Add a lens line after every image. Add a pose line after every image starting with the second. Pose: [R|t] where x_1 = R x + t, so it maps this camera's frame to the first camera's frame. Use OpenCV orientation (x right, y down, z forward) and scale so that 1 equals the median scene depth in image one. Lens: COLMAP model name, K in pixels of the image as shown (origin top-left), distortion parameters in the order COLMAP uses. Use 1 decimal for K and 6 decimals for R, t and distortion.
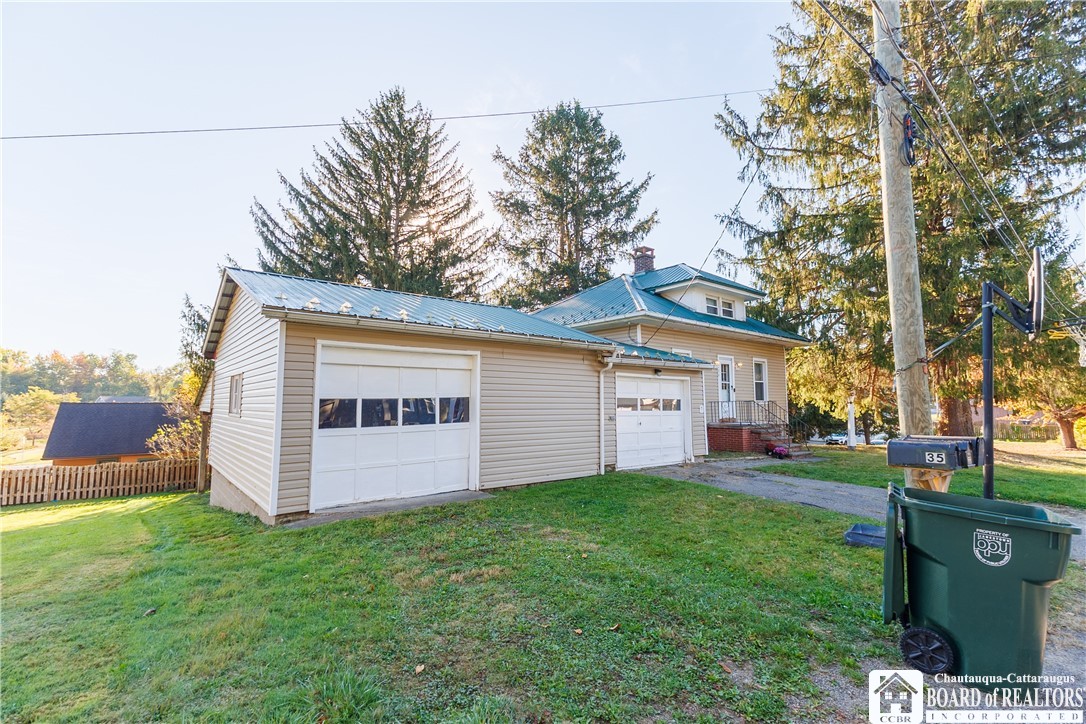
lens RADIAL K [[494.9, 0, 544.0], [0, 494.9, 359.5], [0, 0, 1]] dist [0.015900, 0.000063]
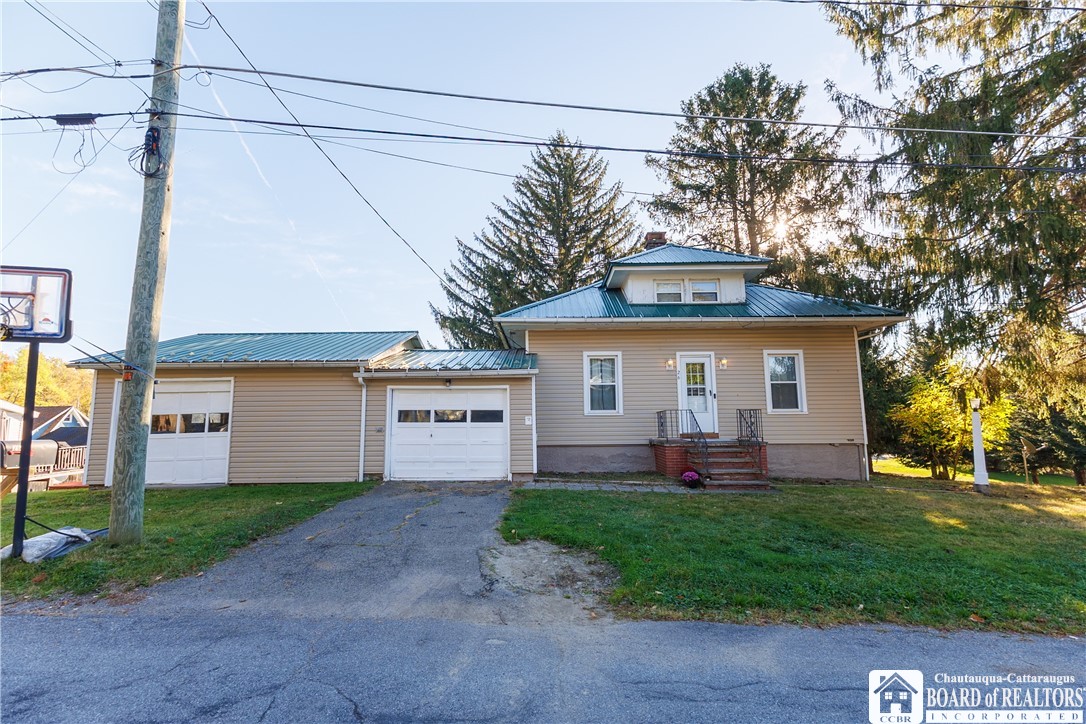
lens RADIAL K [[494.9, 0, 542.9], [0, 494.9, 366.8], [0, 0, 1]] dist [0.015900, 0.000063]
pose [[0.771798, -0.080364, -0.630769, 0.937724], [0.065829, 0.996749, -0.046444, 0.049886], [0.632452, -0.005678, 0.774579, 0.352860]]
